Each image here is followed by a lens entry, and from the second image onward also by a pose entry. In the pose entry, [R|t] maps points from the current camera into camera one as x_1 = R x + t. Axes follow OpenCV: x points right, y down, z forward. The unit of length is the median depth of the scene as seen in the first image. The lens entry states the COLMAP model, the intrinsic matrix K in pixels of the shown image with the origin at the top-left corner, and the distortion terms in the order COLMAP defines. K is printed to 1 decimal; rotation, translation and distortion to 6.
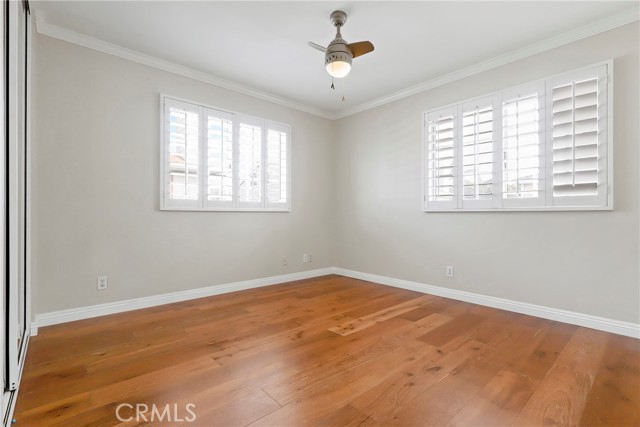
lens RADIAL K [[297.7, 0, 320.1], [0, 297.7, 215.8], [0, 0, 1]] dist [-0.011646, 0.001303]
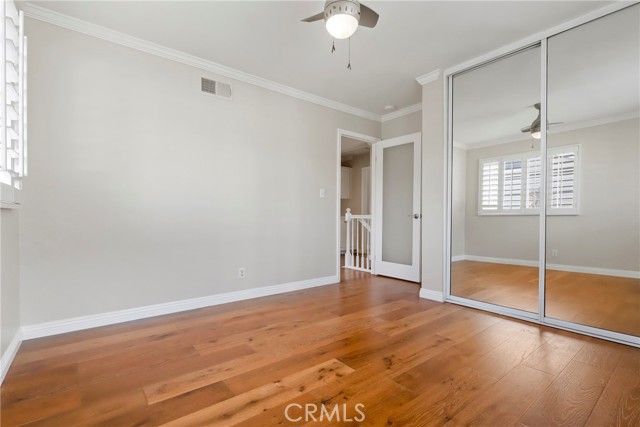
lens RADIAL K [[297.7, 0, 317.5], [0, 297.7, 215.4], [0, 0, 1]] dist [-0.011646, 0.001303]
pose [[-0.997880, -0.010327, 0.064260, 0.079631], [-0.010986, 0.999891, -0.009910, 0.003877], [-0.064151, -0.010595, -0.997884, 1.849140]]
